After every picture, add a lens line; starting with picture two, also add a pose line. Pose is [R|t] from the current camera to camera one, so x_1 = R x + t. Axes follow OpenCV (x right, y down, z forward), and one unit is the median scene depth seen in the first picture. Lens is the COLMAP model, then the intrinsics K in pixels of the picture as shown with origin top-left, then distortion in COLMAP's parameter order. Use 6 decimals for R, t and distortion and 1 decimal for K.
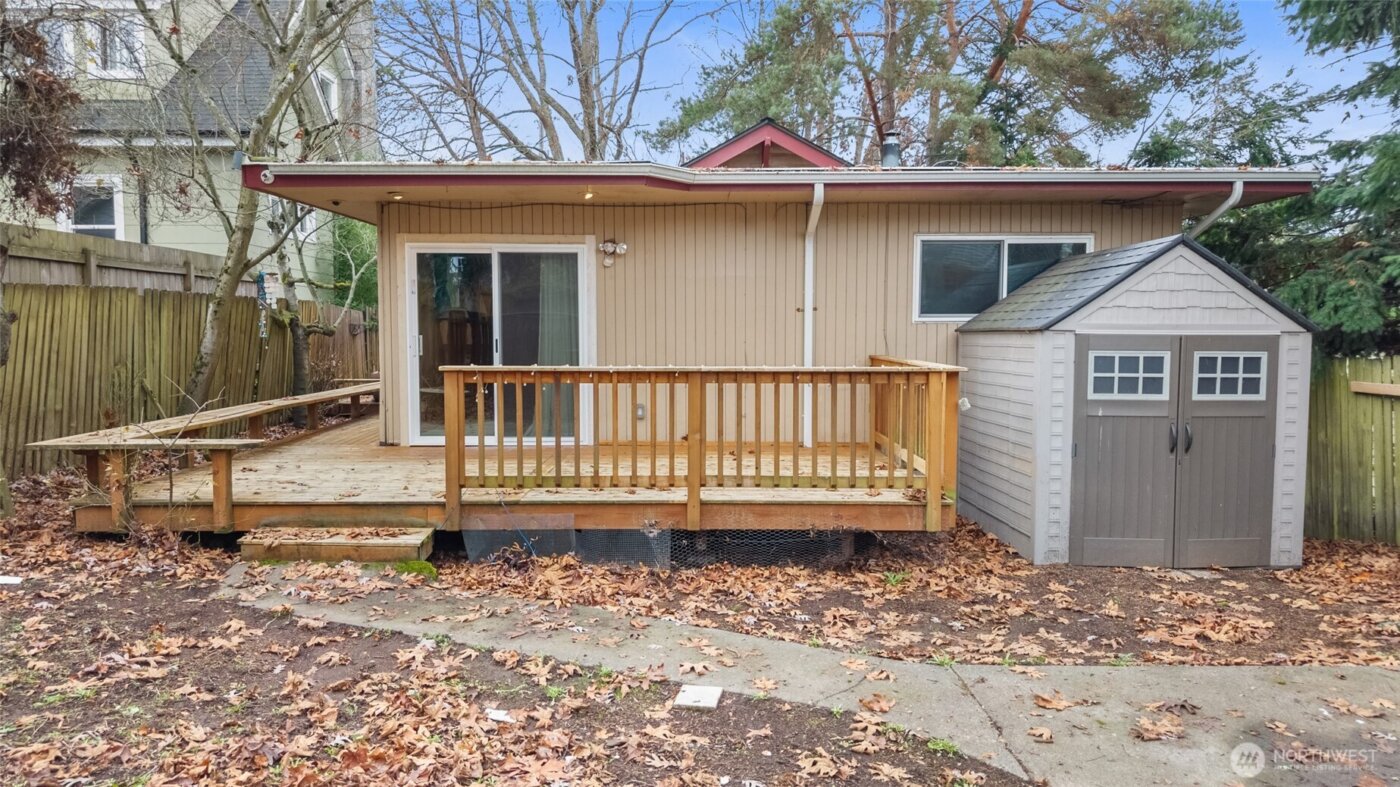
lens RADIAL K [[948.8, 0, 695.9], [0, 948.8, 389.5], [0, 0, 1]] dist [0.026170, -0.046913]
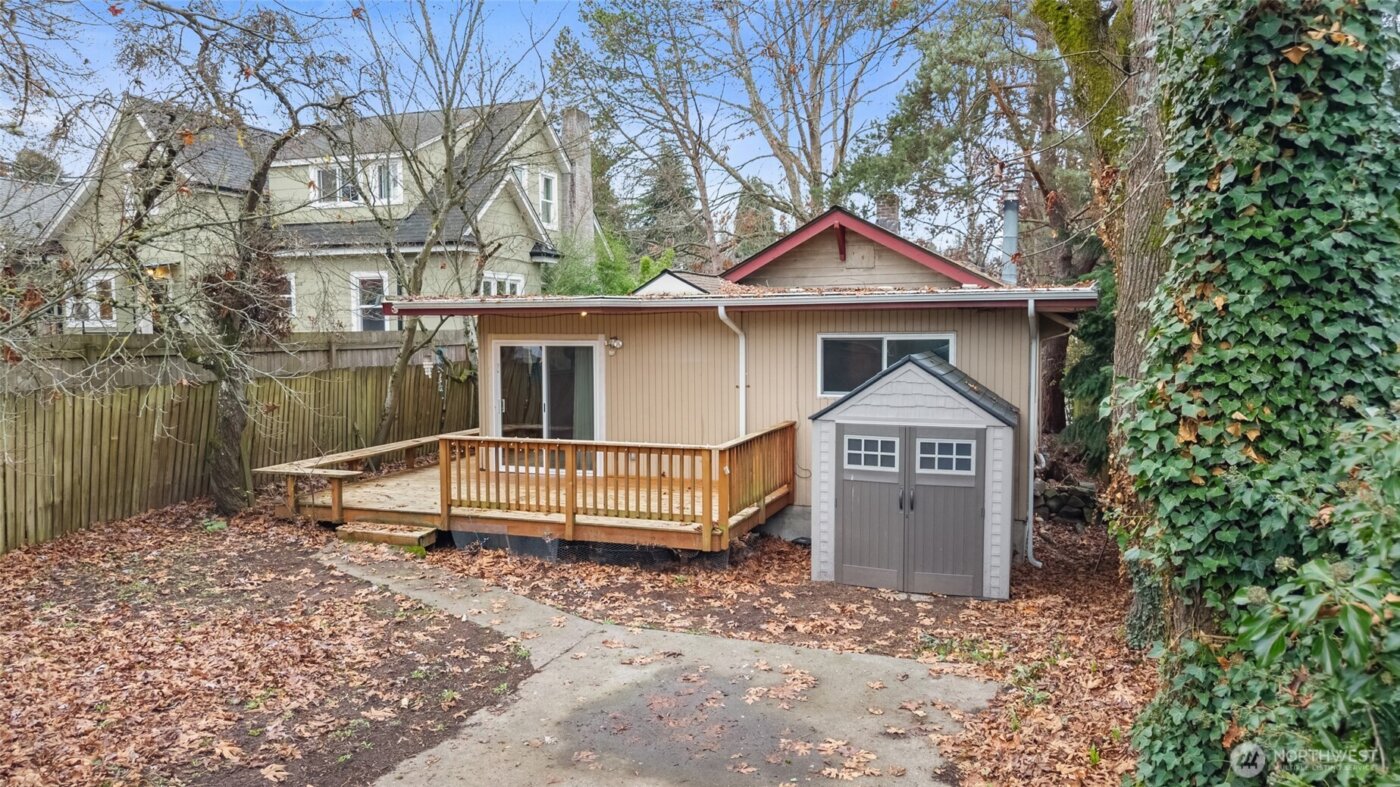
lens RADIAL K [[948.8, 0, 695.9], [0, 948.8, 389.5], [0, 0, 1]] dist [0.026170, -0.046913]
pose [[0.939072, 0.016970, -0.343300, 0.763106], [-0.016331, 0.999855, 0.004754, -0.124124], [0.343331, 0.001142, 0.939214, -0.471184]]
